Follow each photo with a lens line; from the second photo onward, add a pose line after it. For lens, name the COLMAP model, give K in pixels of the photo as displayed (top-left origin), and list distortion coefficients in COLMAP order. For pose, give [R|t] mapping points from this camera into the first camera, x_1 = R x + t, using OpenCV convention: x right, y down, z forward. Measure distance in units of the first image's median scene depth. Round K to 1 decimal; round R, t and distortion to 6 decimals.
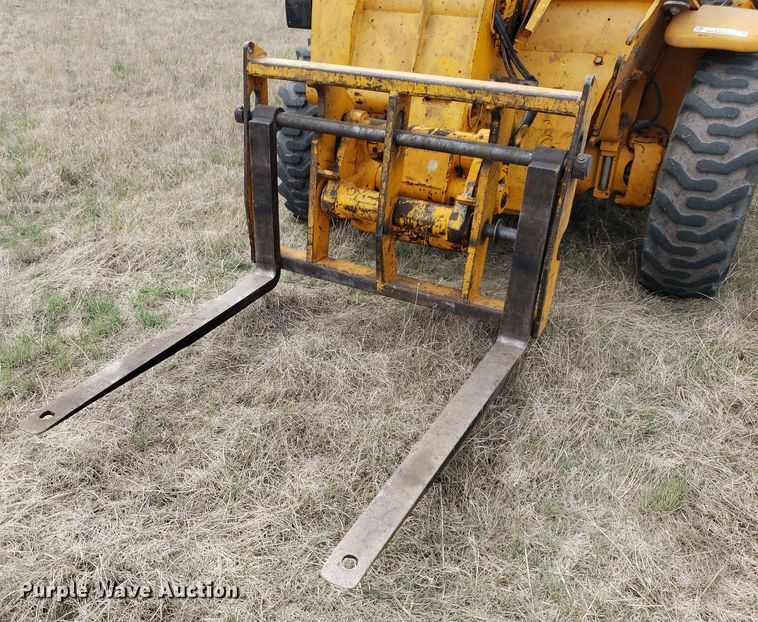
lens RADIAL K [[742.5, 0, 288.8], [0, 742.5, 363.6], [0, 0, 1]] dist [0.005435, 0.015006]
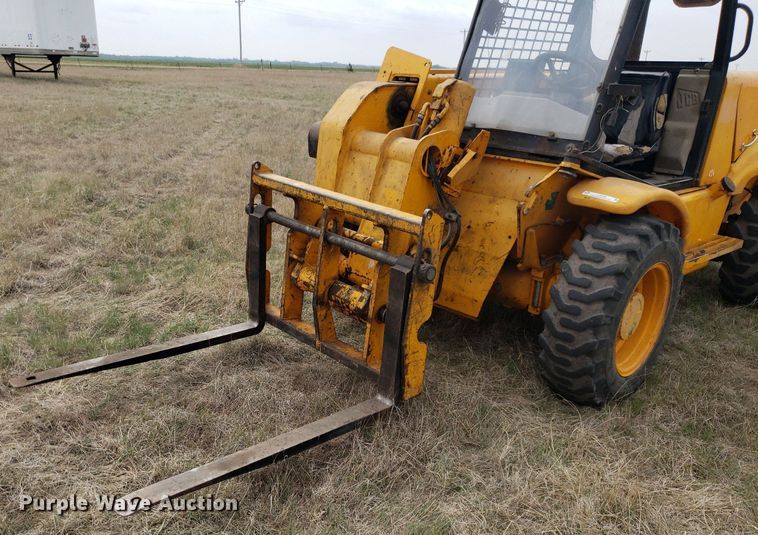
lens RADIAL K [[660.0, 0, 340.5], [0, 660.0, 308.9], [0, 0, 1]] dist [0.001220, -0.006305]
pose [[0.958172, 0.164884, -0.233923, 0.438332], [-0.207720, 0.962928, -0.172110, 0.029552], [0.196873, 0.213501, 0.956900, -0.132035]]
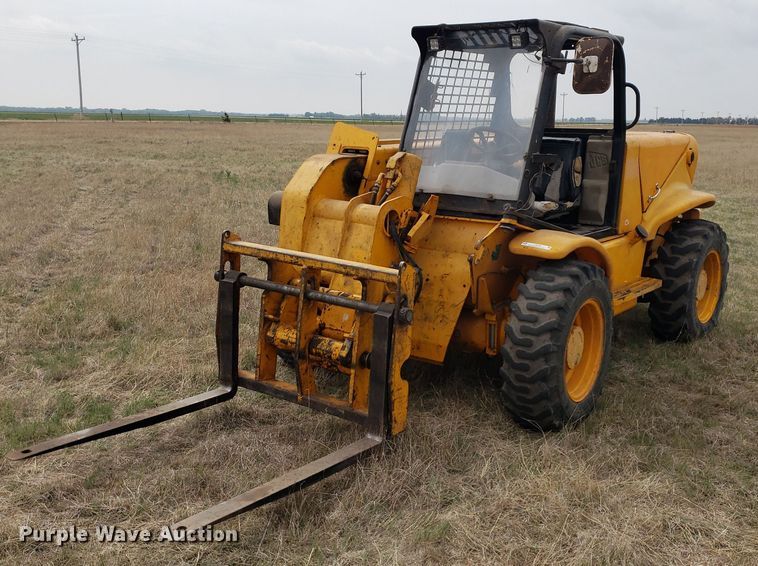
lens RADIAL K [[857.5, 0, 419.5], [0, 857.5, 261.8], [0, 0, 1]] dist [0.211487, -0.553308]
pose [[0.997478, 0.066673, -0.024341, 0.377797], [-0.070936, 0.924732, -0.373951, 0.253812], [-0.002423, 0.374734, 0.927129, -0.603242]]
